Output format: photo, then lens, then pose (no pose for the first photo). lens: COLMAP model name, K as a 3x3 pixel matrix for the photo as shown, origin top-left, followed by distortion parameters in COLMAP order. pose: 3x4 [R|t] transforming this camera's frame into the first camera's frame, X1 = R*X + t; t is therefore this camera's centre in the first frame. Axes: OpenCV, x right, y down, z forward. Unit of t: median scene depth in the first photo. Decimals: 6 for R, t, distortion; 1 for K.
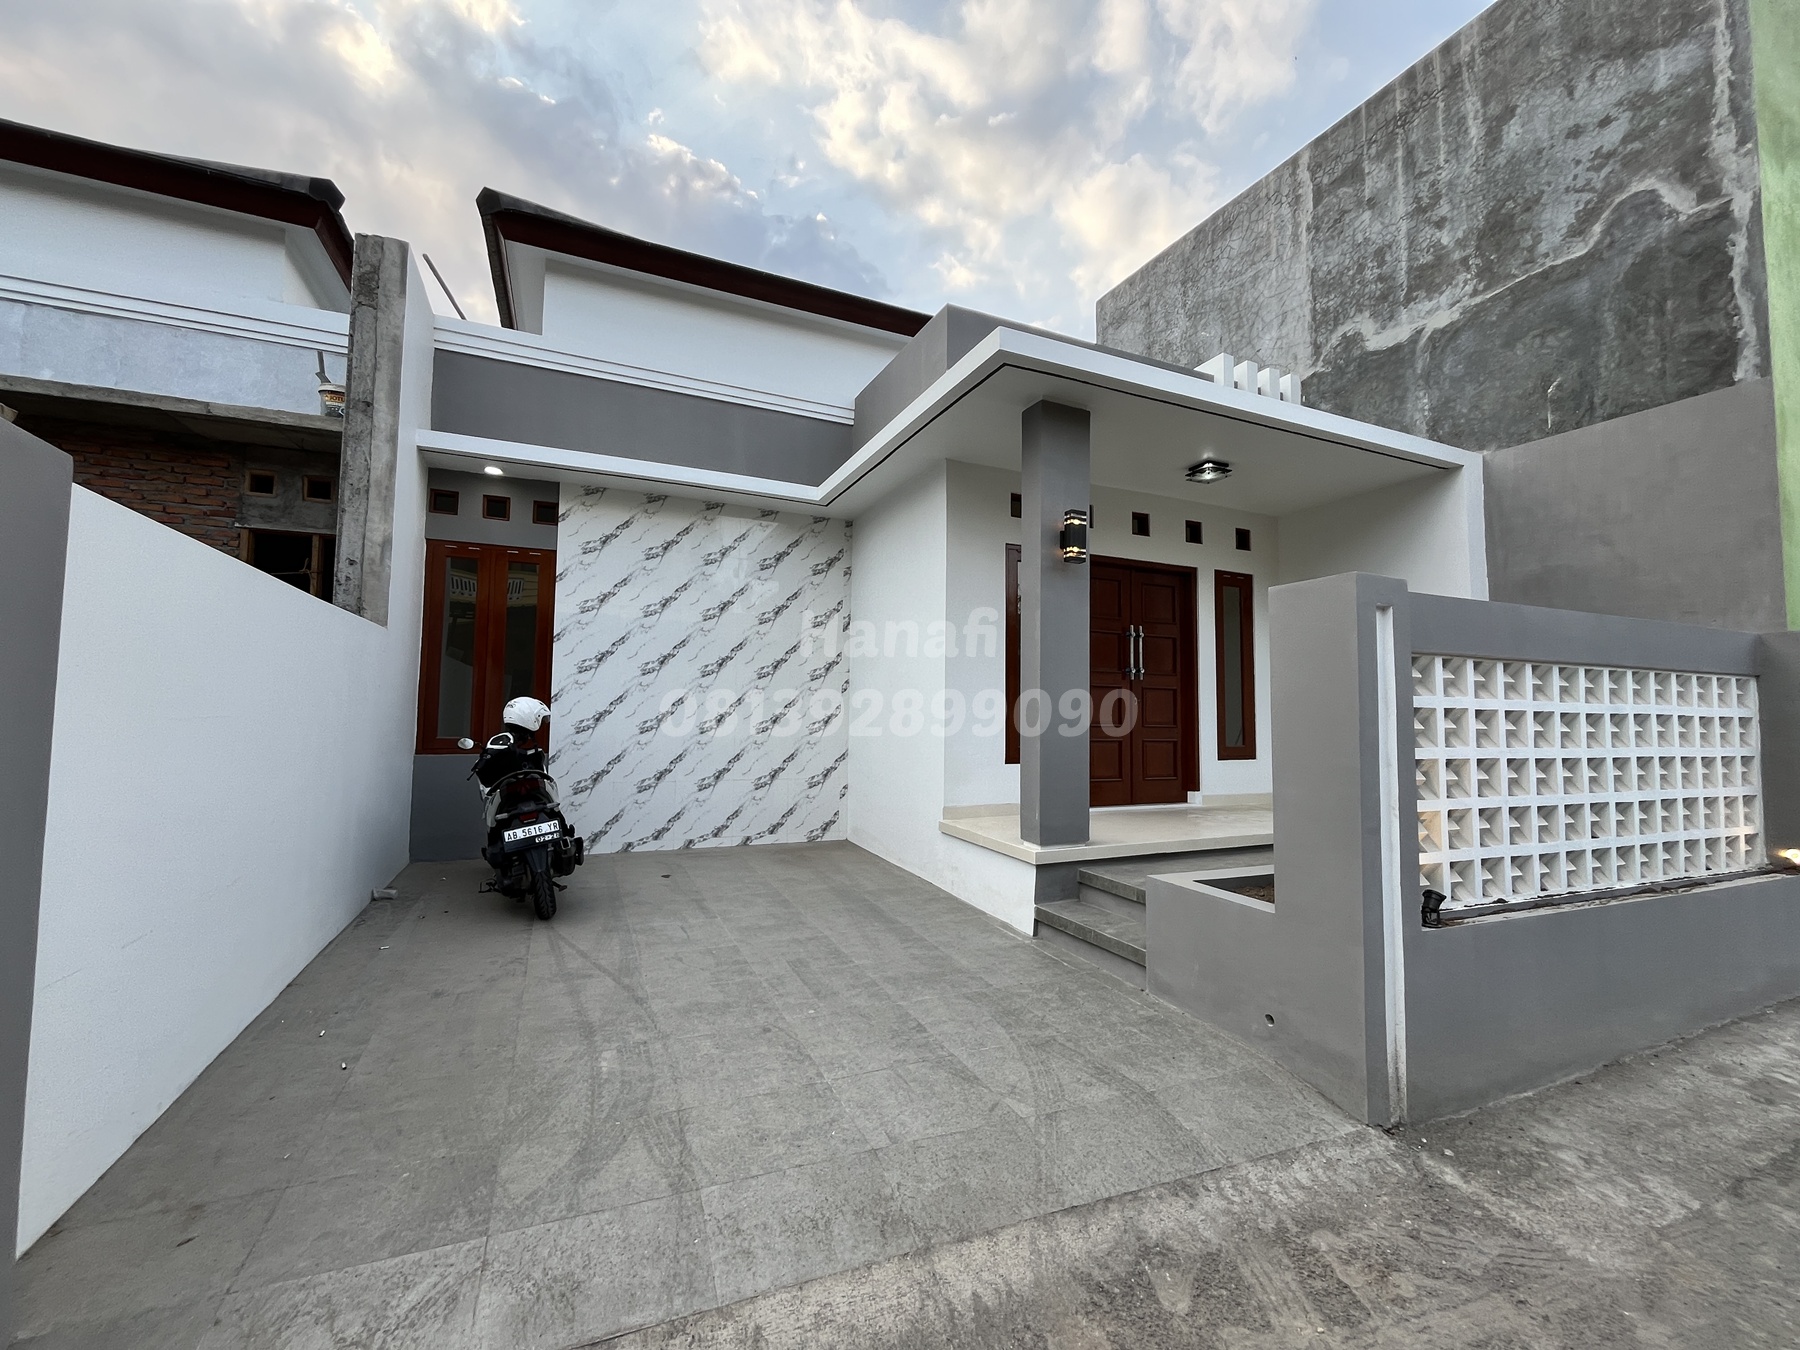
lens RADIAL K [[730.4, 0, 893.2], [0, 730.4, 675.6], [0, 0, 1]] dist [-0.002576, 0.000417]
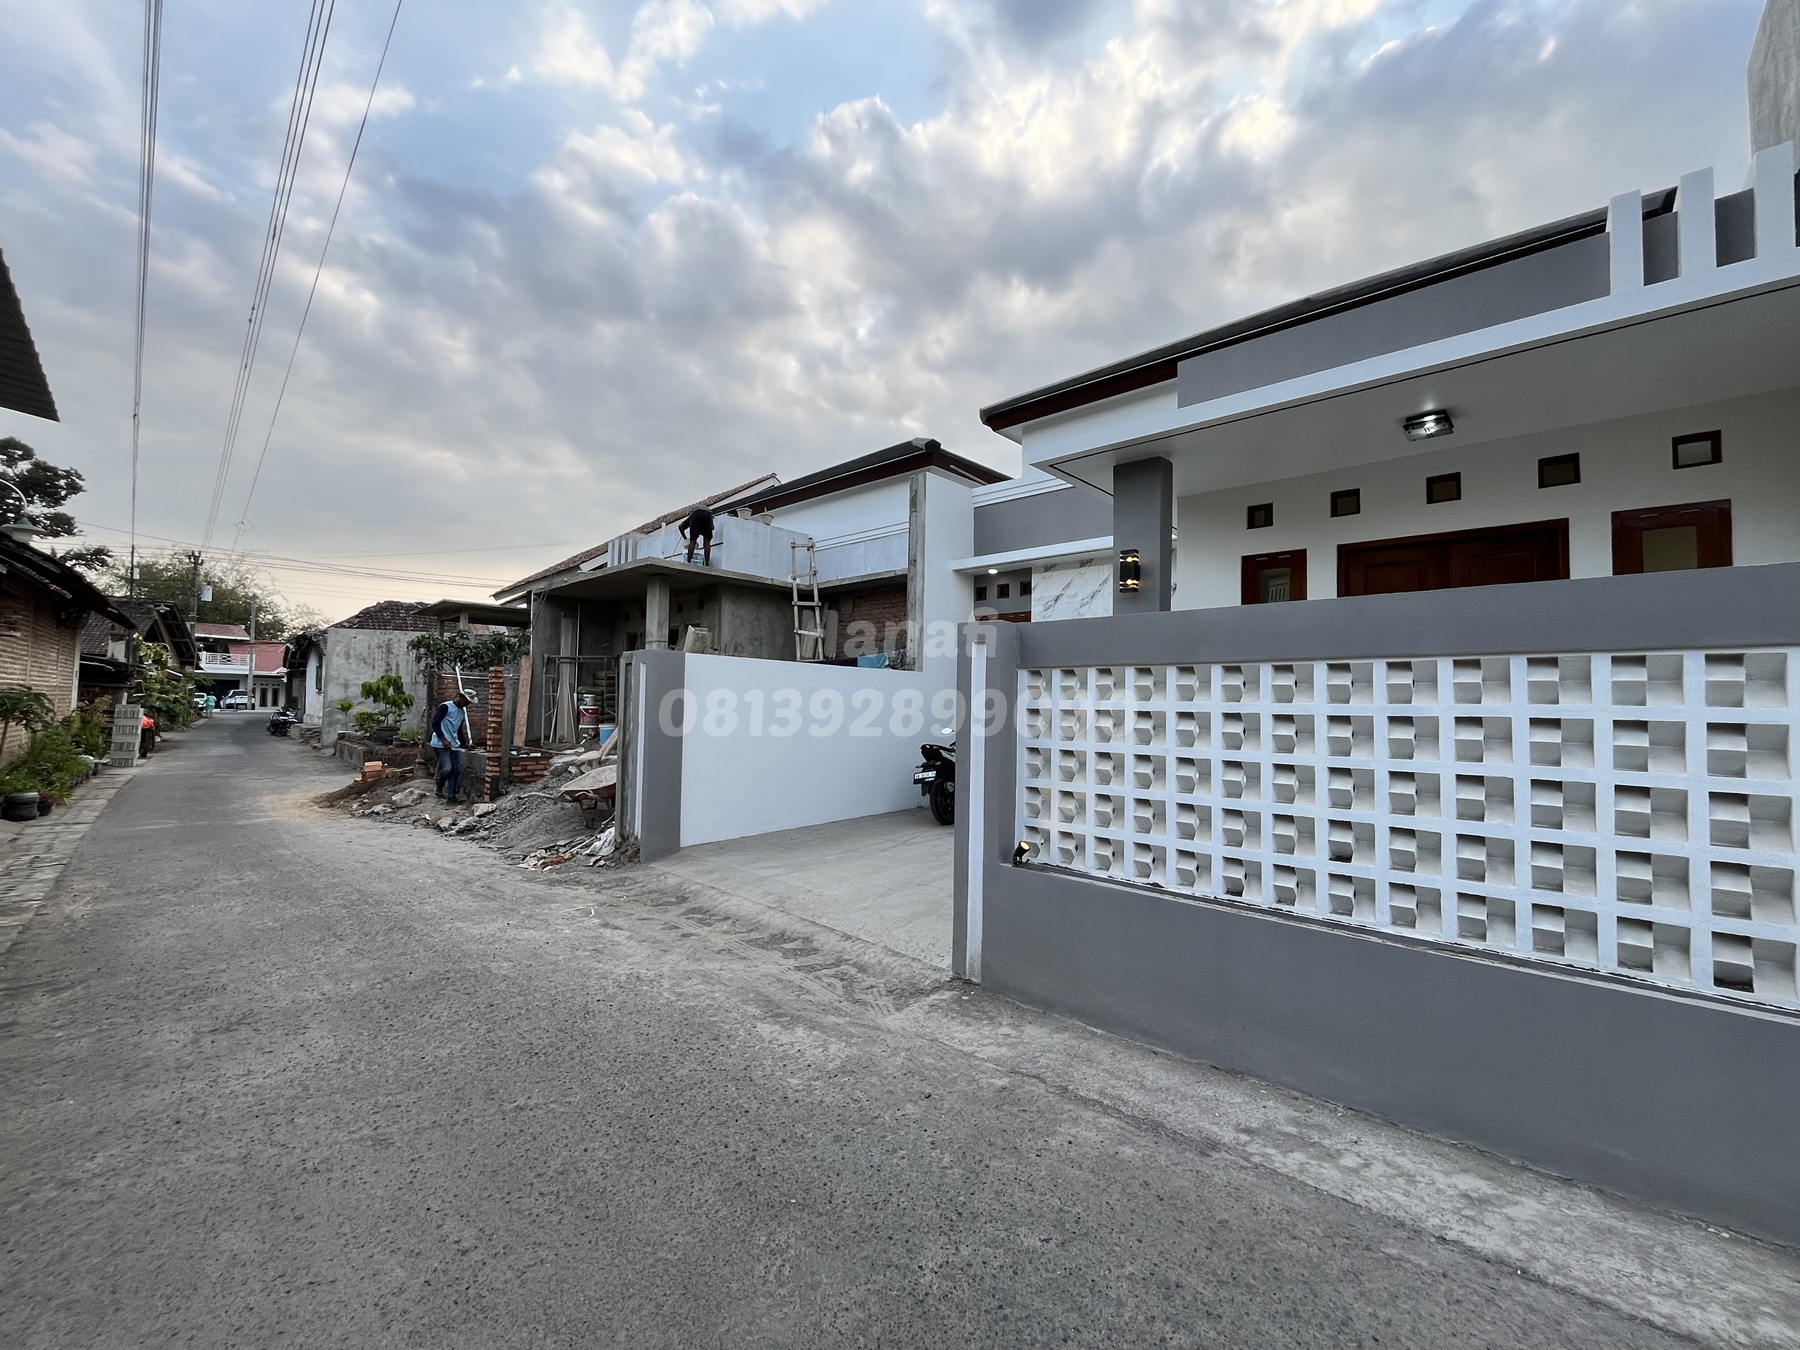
lens RADIAL K [[730.4, 0, 893.2], [0, 730.4, 675.6], [0, 0, 1]] dist [-0.002576, 0.000417]
pose [[0.402456, -0.046274, -0.914269, 1.025098], [0.037142, 0.998725, -0.034199, 0.010441], [0.914686, -0.020195, 0.403661, 0.120785]]
